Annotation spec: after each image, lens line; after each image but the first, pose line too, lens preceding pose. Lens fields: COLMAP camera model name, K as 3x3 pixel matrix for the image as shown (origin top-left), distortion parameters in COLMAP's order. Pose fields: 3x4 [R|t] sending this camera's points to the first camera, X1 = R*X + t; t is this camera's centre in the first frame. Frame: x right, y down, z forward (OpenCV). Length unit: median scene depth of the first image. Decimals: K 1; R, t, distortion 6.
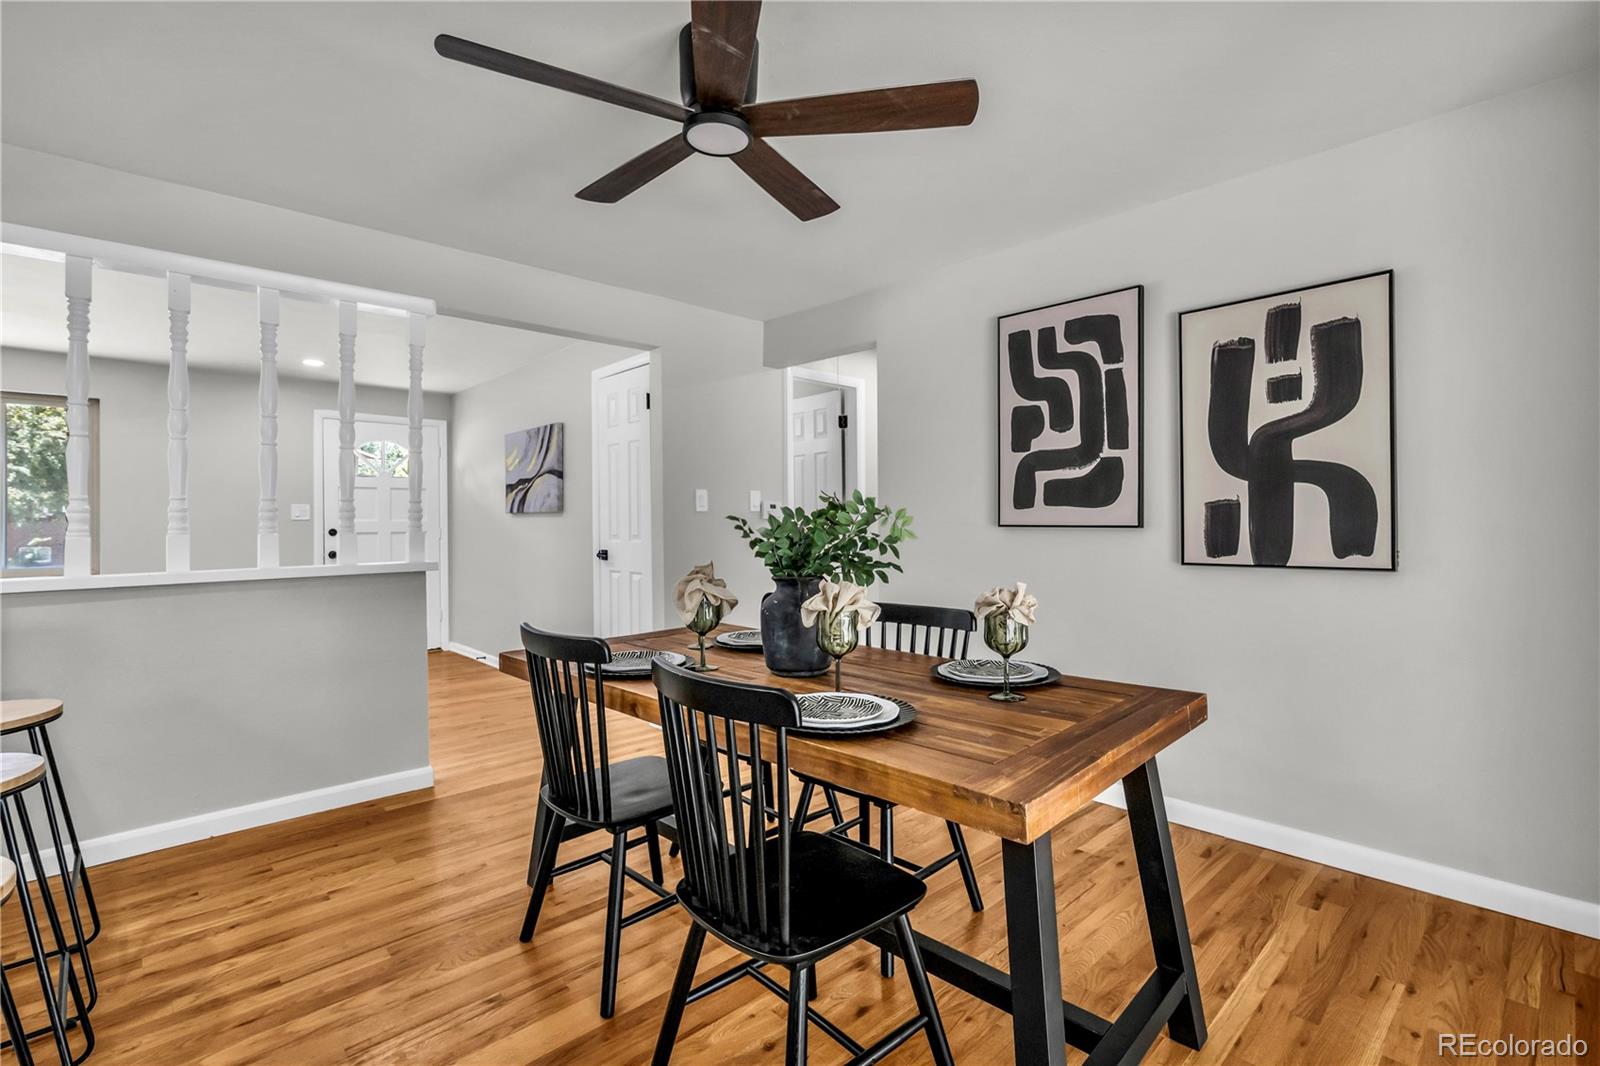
lens RADIAL K [[726.1, 0, 800.6], [0, 726.1, 527.1], [0, 0, 1]] dist [-0.009735, 0.005055]
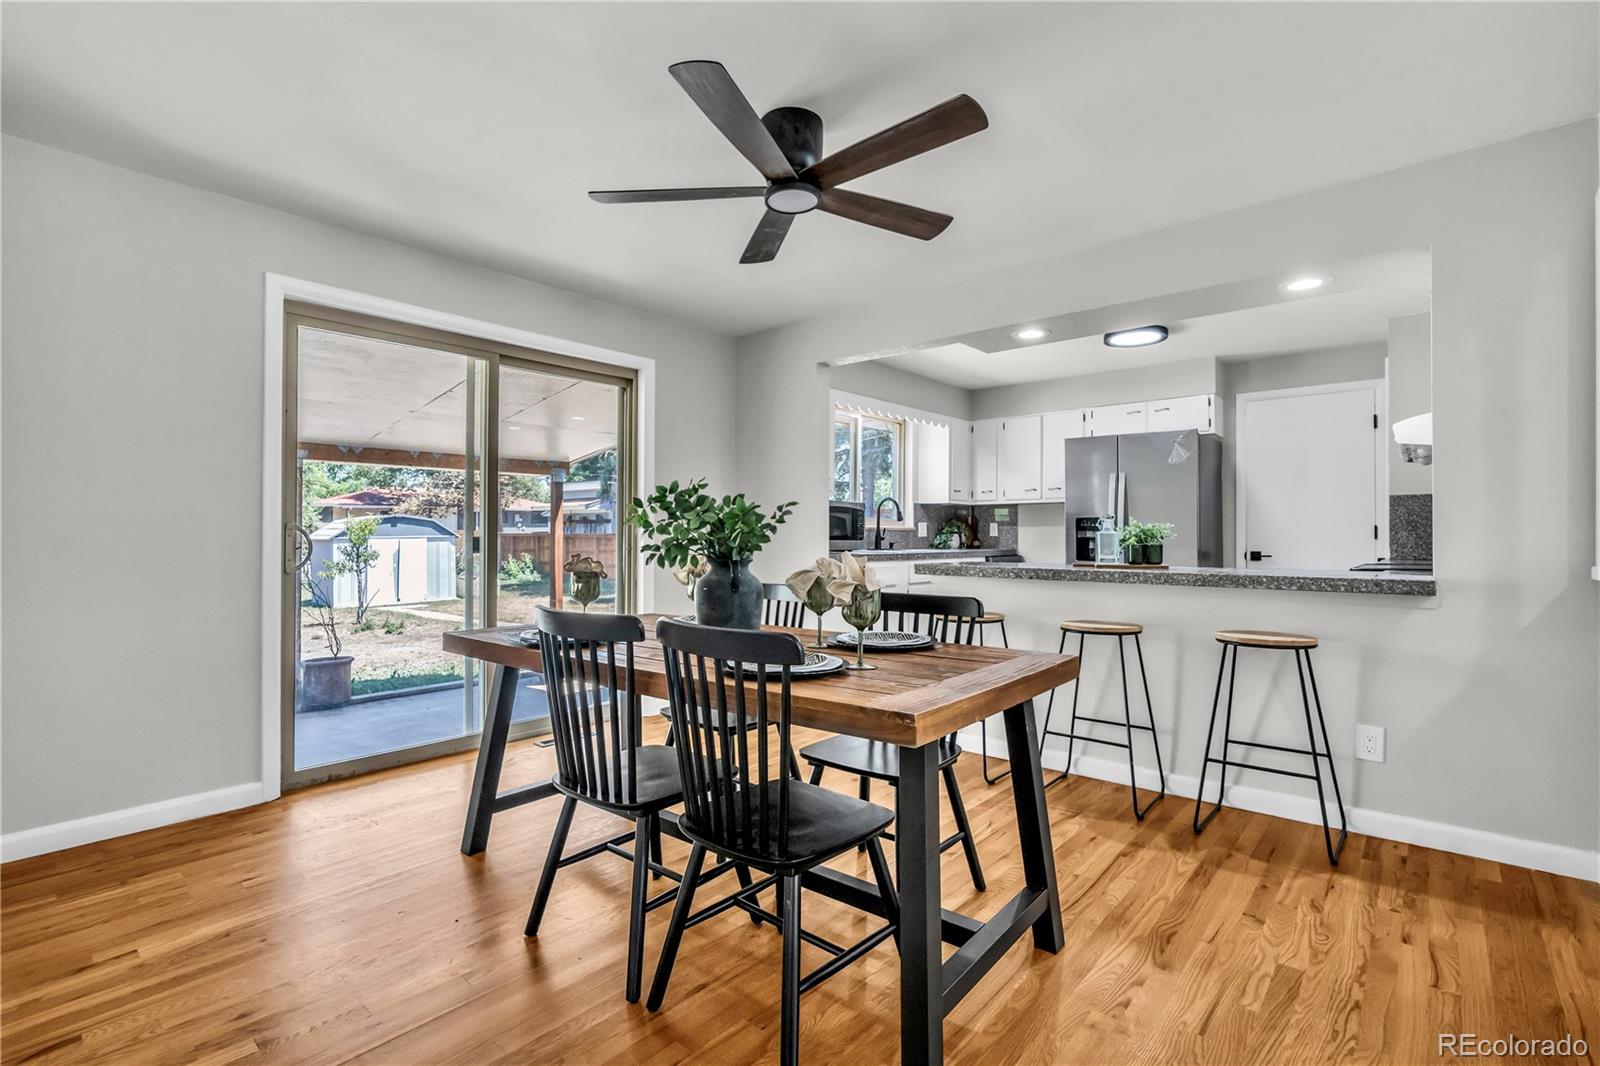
lens RADIAL K [[733.0, 0, 800.4], [0, 733.0, 530.5], [0, 0, 1]] dist [-0.000713, 0.000302]
pose [[-0.995343, 0.006042, -0.096211, -0.002415], [0.006290, 0.999978, -0.002284, 0.019470], [0.096195, -0.002878, -0.995358, 1.436838]]
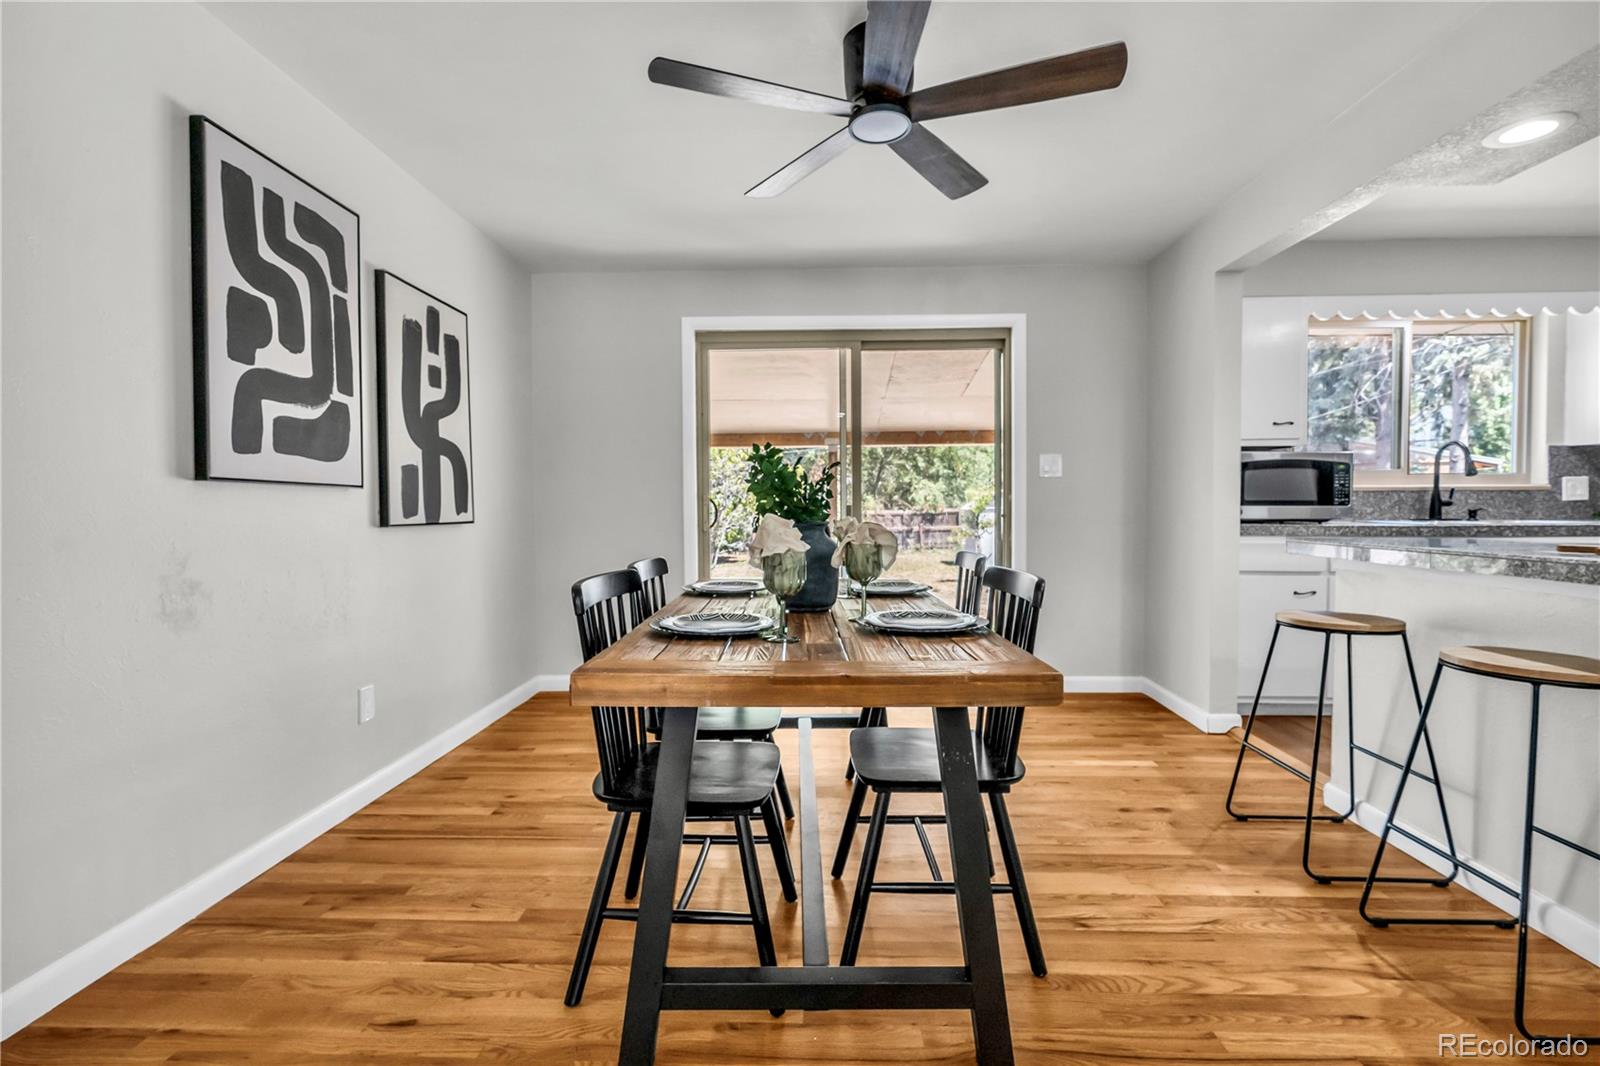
lens RADIAL K [[722.2, 0, 799.0], [0, 722.2, 524.8], [0, 0, 1]] dist [-0.003861, 0.000293]
pose [[-0.704923, -0.005737, 0.709260, -0.524914], [0.013842, 0.999666, 0.021844, 0.032668], [-0.709149, 0.025216, -0.704608, 1.206294]]
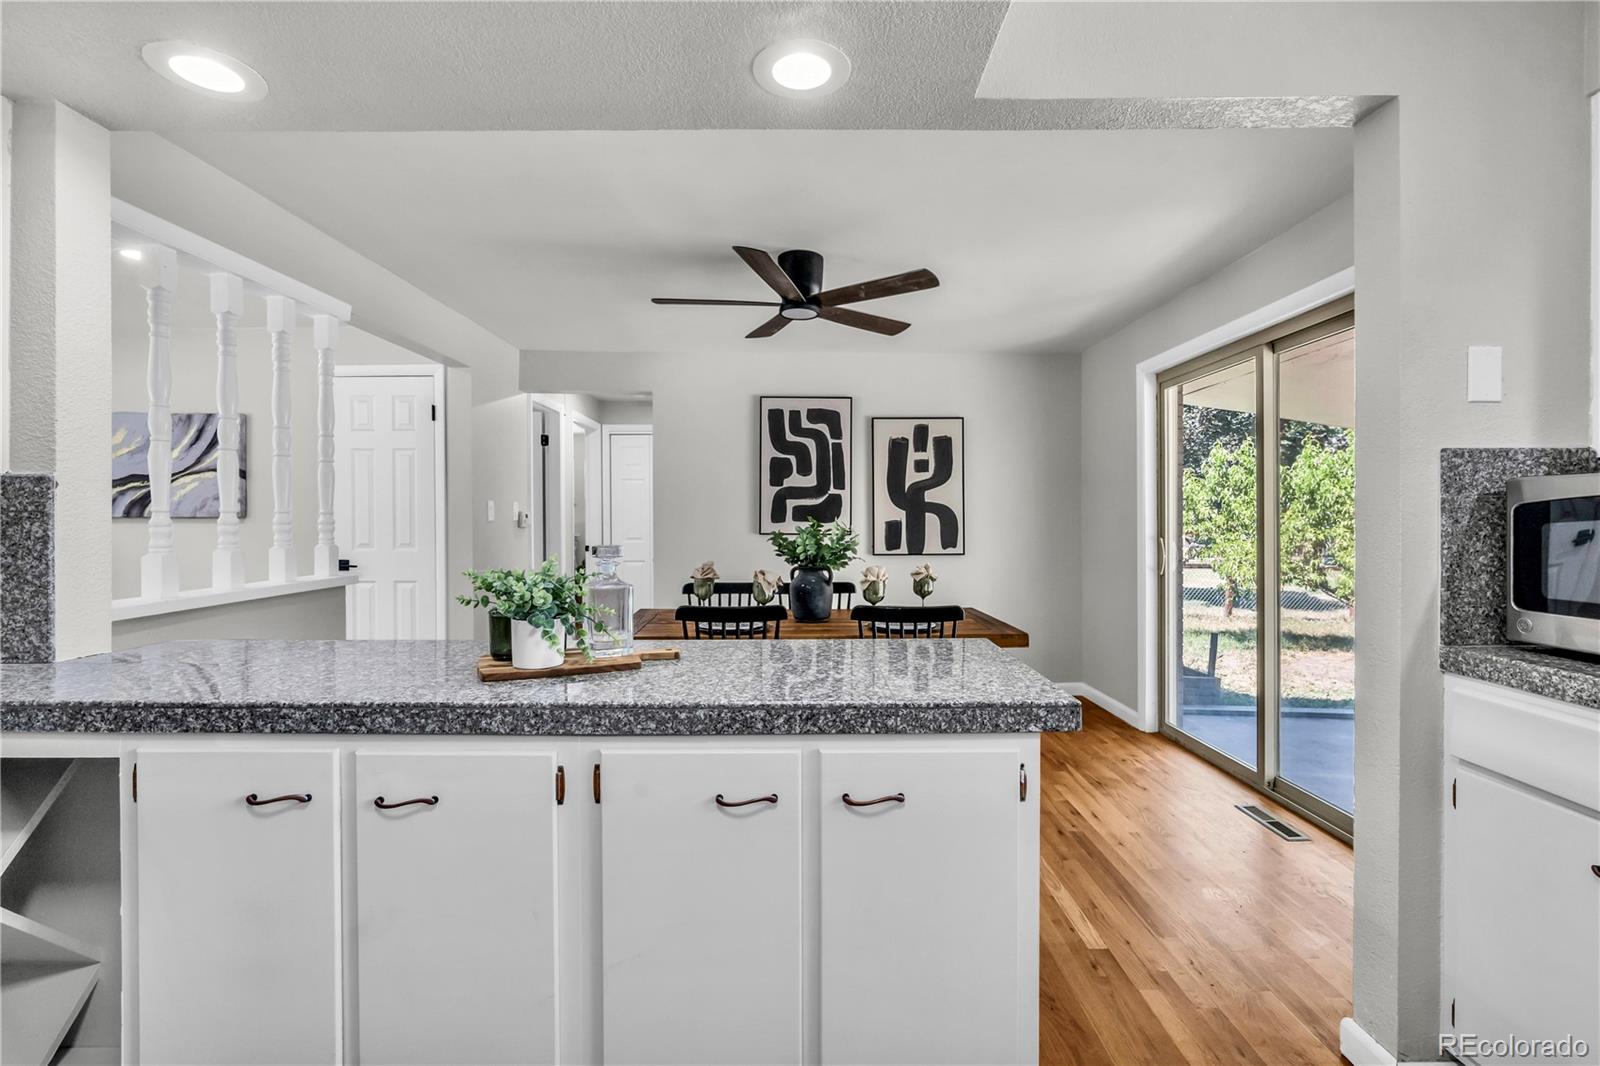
lens RADIAL K [[731.0, 0, 801.3], [0, 731.0, 524.5], [0, 0, 1]] dist [-0.012322, 0.003069]
pose [[0.685005, 0.002765, 0.728533, -0.881545], [-0.000584, 0.999995, -0.003246, -0.017983], [-0.728538, 0.001798, 0.685003, -0.126121]]
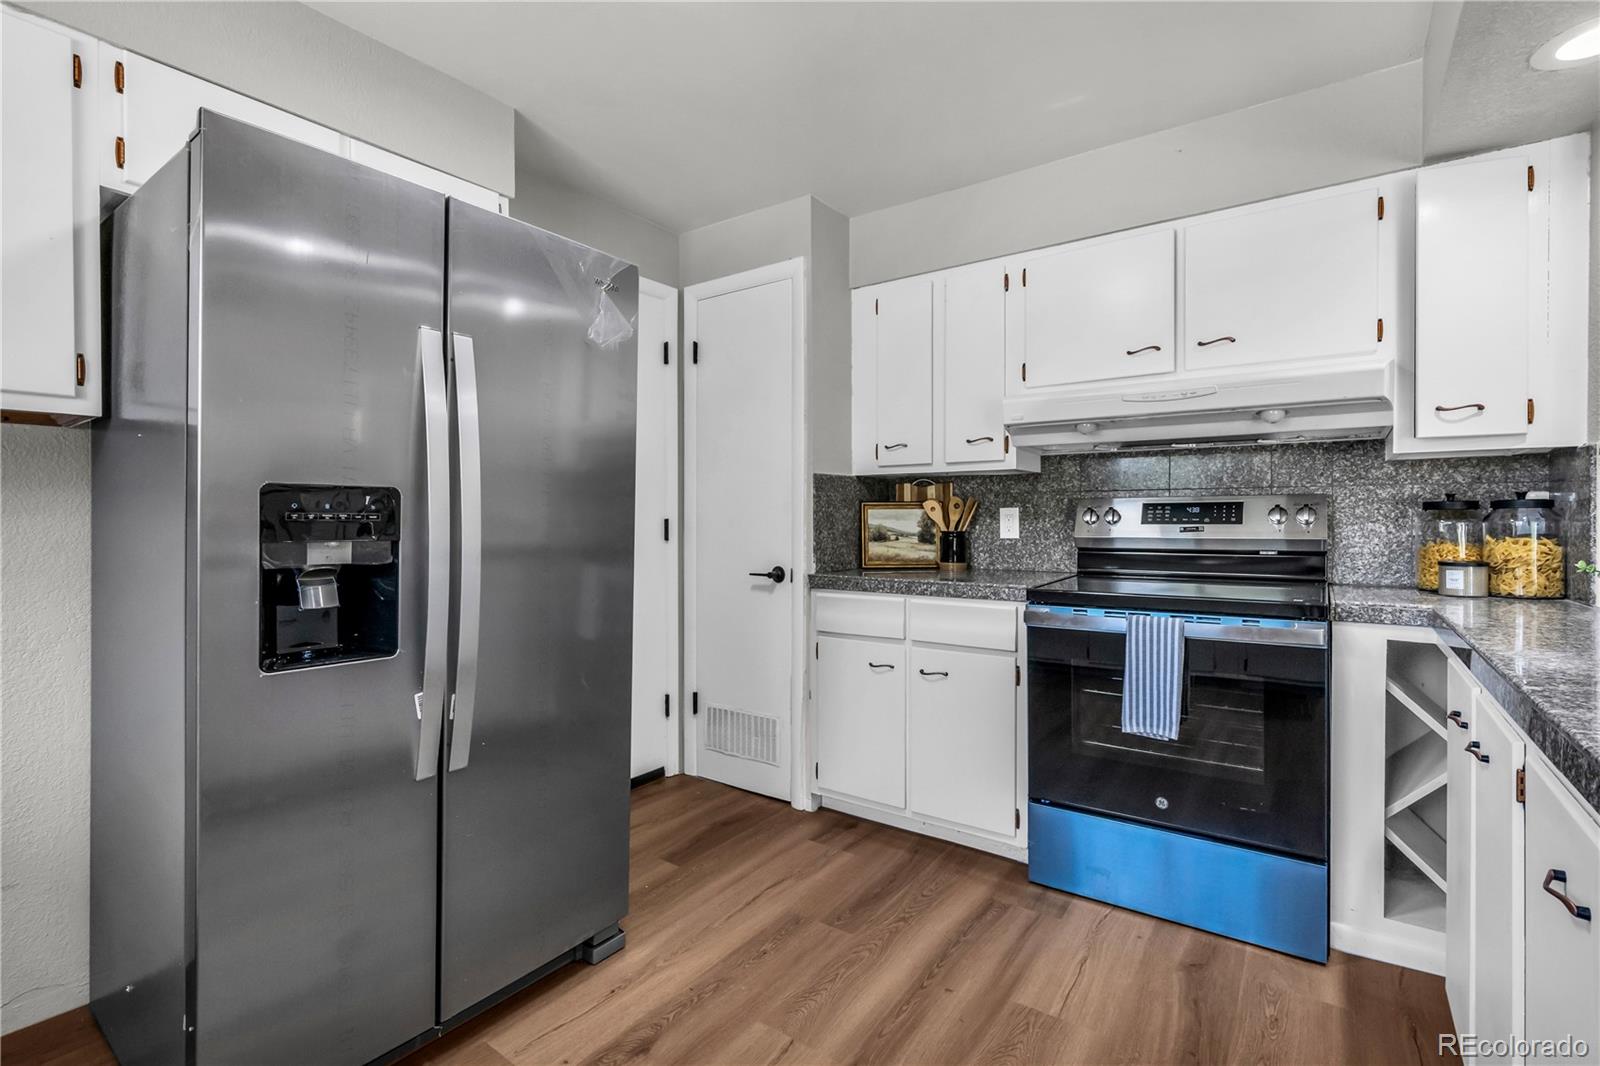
lens RADIAL K [[730.7, 0, 805.0], [0, 730.7, 525.1], [0, 0, 1]] dist [-0.011020, 0.002070]
pose [[0.186339, 0.014976, -0.982371, -0.412369], [-0.001842, 0.999887, 0.014893, 0.004493], [0.982484, -0.000966, 0.186346, -0.130193]]
